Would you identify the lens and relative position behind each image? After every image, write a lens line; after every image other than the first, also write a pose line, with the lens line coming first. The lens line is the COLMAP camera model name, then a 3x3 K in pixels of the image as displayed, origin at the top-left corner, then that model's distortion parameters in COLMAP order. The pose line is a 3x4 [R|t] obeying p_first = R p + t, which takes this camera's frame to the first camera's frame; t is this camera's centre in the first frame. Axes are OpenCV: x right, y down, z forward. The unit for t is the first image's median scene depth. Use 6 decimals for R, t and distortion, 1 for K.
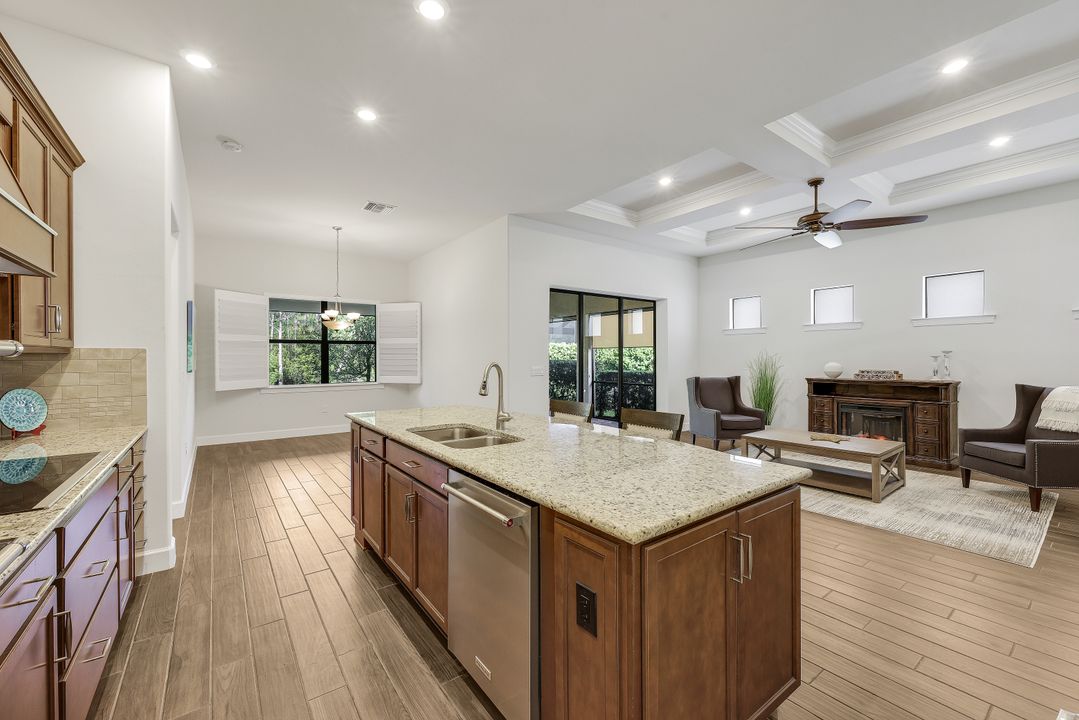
lens RADIAL K [[437.4, 0, 536.5], [0, 437.4, 356.6], [0, 0, 1]] dist [0.003226, -0.000414]
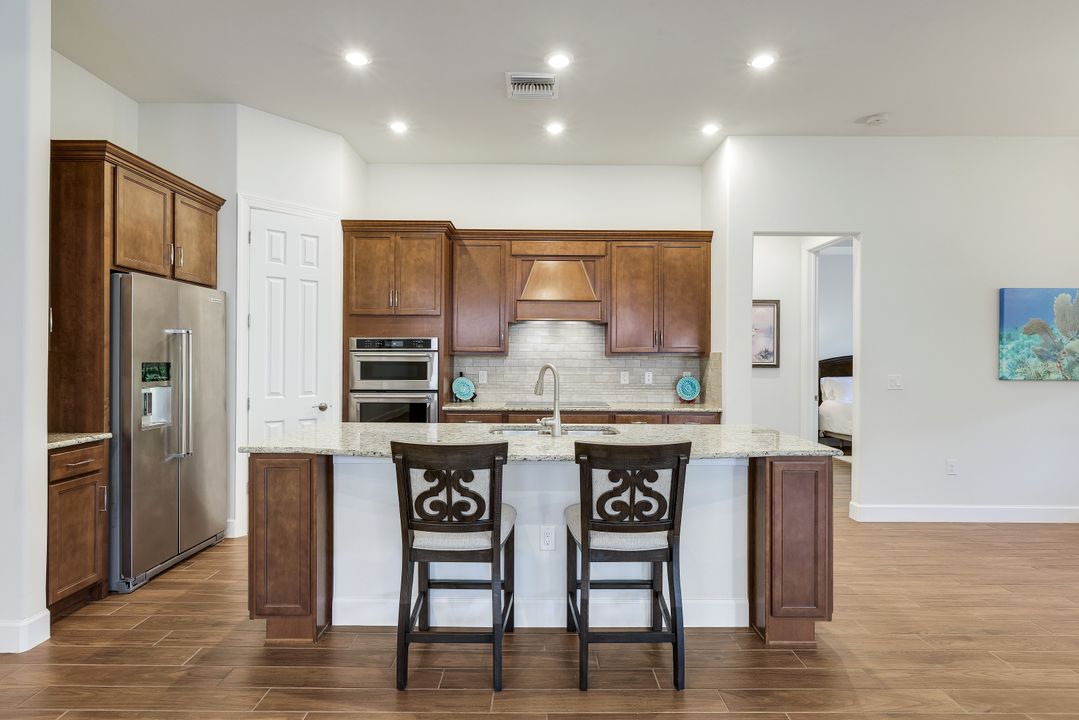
lens RADIAL K [[547.3, 0, 536.1], [0, 547.3, 358.0], [0, 0, 1]] dist [0.000828, 0.001059]
pose [[-0.584947, -0.000516, -0.811072, 0.345121], [-0.001990, 0.999998, 0.000799, -0.001253], [0.811069, 0.002081, -0.584946, 0.645999]]
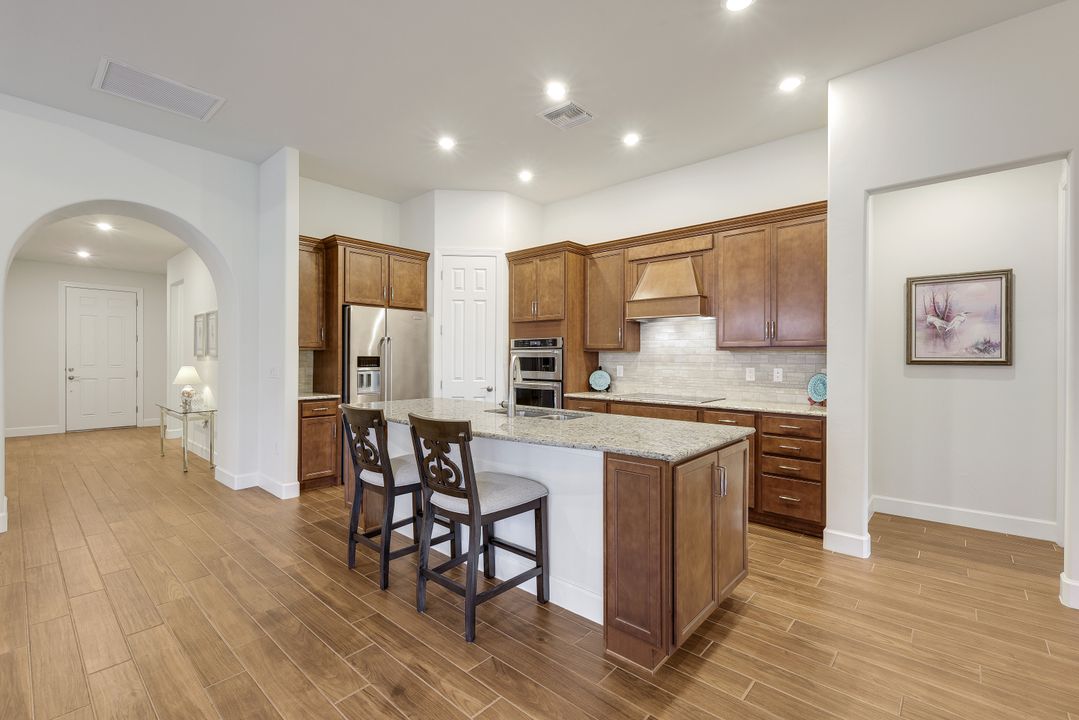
lens RADIAL K [[471.5, 0, 543.4], [0, 471.5, 358.6], [0, 0, 1]] dist [0.004832, 0.000128]
pose [[-0.976113, -0.000994, -0.217262, 0.030390], [-0.001080, 0.999999, 0.000277, 0.006916], [0.217262, 0.000505, -0.976113, 0.858467]]
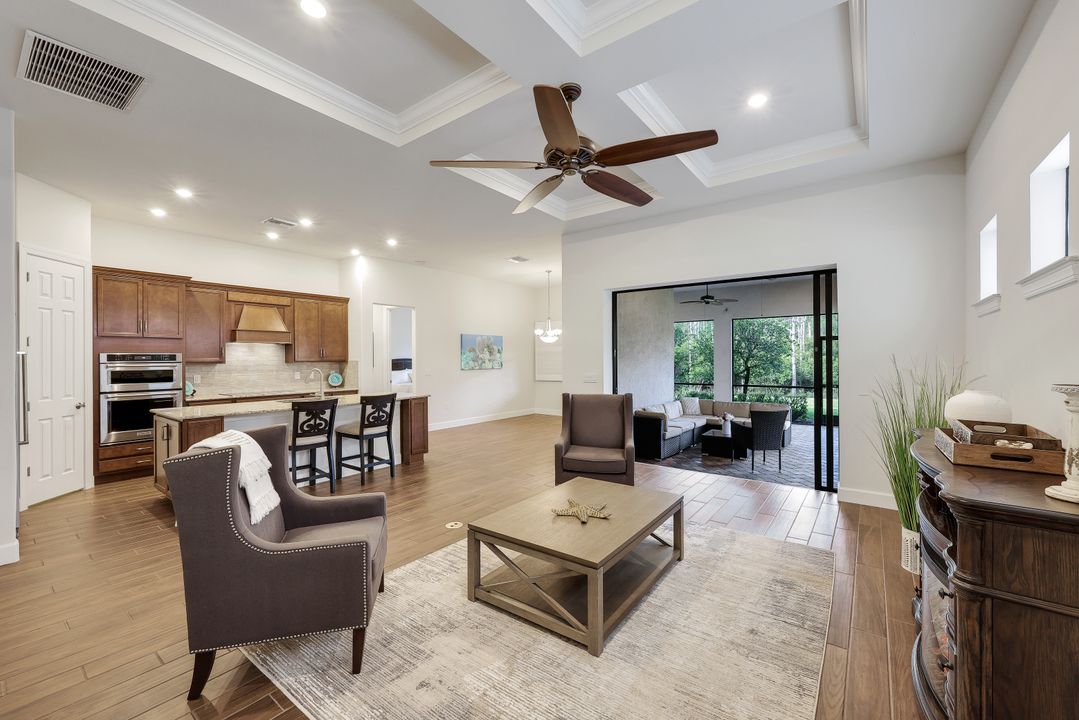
lens RADIAL K [[437.4, 0, 542.4], [0, 437.4, 362.7], [0, 0, 1]] dist [0.003226, -0.000414]
pose [[0.300944, 0.011027, -0.953578, 0.878571], [0.008052, 0.999868, 0.014104, -0.015503], [0.953608, -0.011923, 0.300816, 0.538823]]
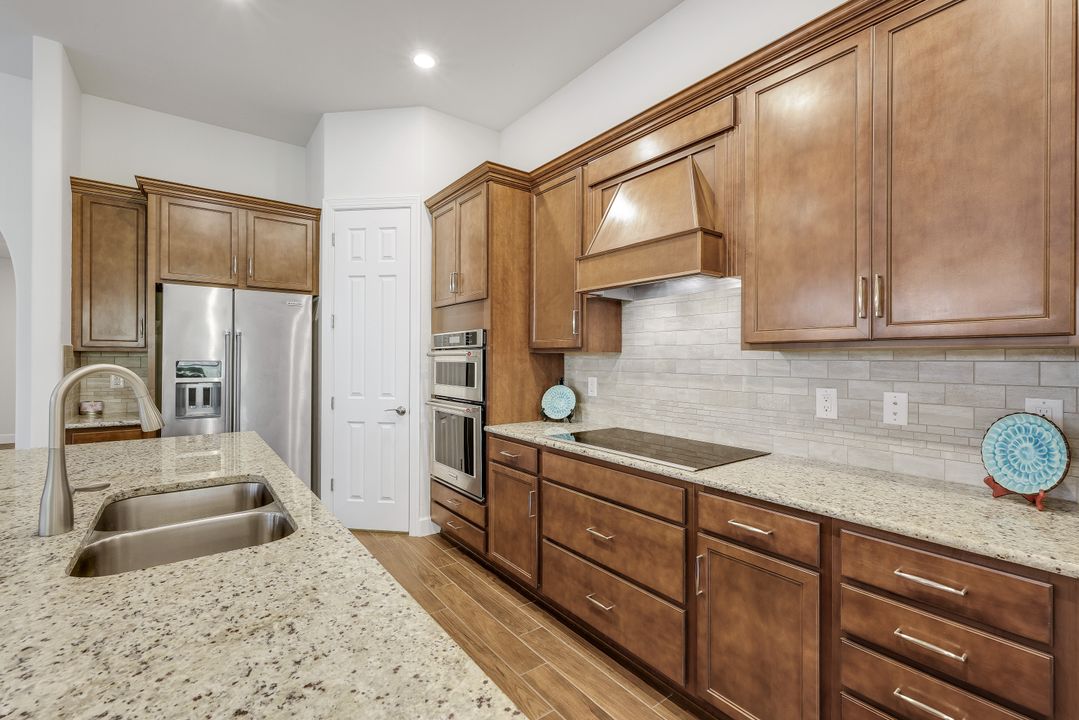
lens RADIAL K [[471.5, 0, 542.6], [0, 471.5, 358.0], [0, 0, 1]] dist [0.004832, 0.000128]
pose [[-0.999860, -0.001069, -0.016703, -0.214446], [-0.001028, 0.999996, -0.002482, 0.001221], [0.016705, -0.002465, -0.999857, 0.567673]]
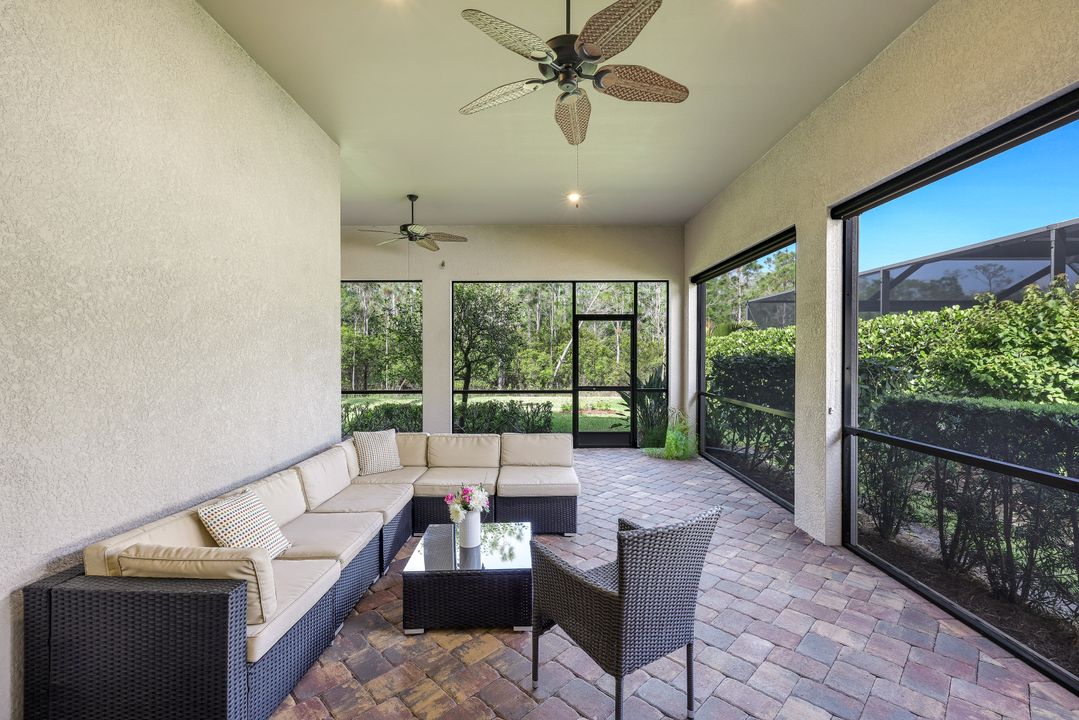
lens RADIAL K [[471.5, 0, 538.1], [0, 471.5, 355.5], [0, 0, 1]] dist [0.004832, 0.000128]
pose [[0.807819, 0.008948, -0.589363, 0.250574], [-0.003592, 0.999941, 0.010258, 0.005570], [0.589420, -0.006170, 0.807803, 1.015777]]
